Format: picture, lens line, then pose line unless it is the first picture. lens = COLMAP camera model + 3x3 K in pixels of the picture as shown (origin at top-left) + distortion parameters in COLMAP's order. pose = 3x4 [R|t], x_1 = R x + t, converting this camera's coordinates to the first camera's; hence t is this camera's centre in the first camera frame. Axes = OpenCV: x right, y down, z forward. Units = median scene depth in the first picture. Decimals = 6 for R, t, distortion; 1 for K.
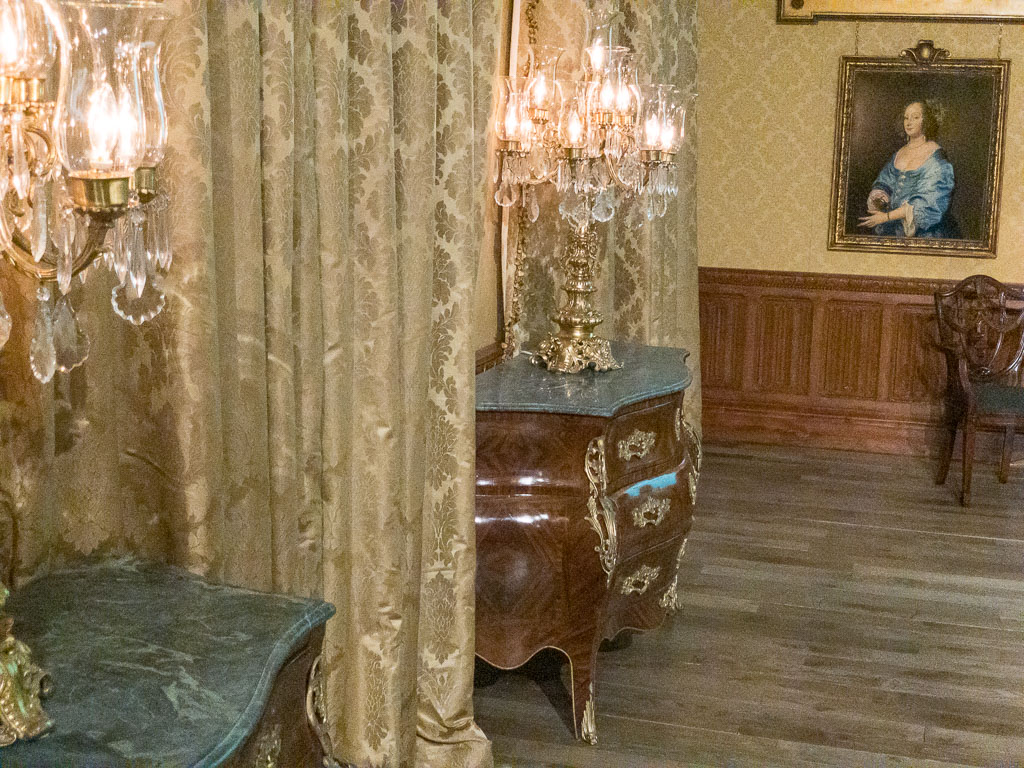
lens RADIAL K [[1544.9, 0, 512.5], [0, 1544.9, 384.9], [0, 0, 1]] dist [0.105171, 0.000000]
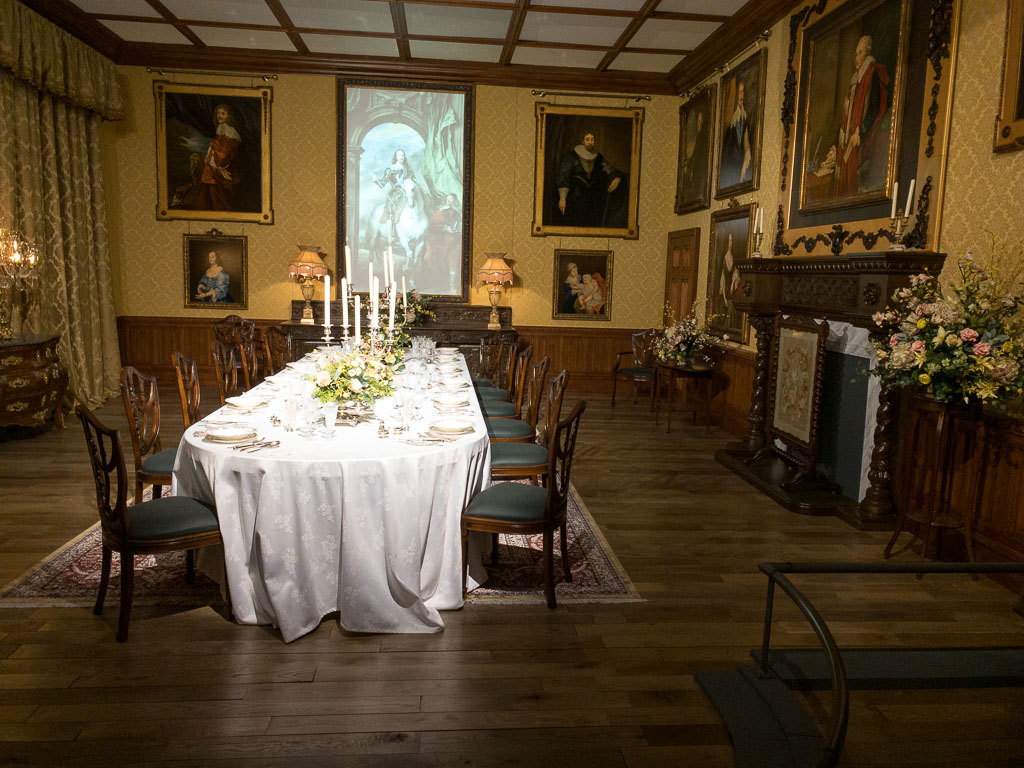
lens RADIAL K [[784.9, 0, 512.3], [0, 784.9, 381.4], [0, 0, 1]] dist [0.026042, -0.041362]
pose [[0.929570, -0.056877, 0.364232, 0.231061], [0.066839, 0.997654, -0.014793, 0.090719], [-0.362536, 0.038096, 0.931191, -0.410914]]
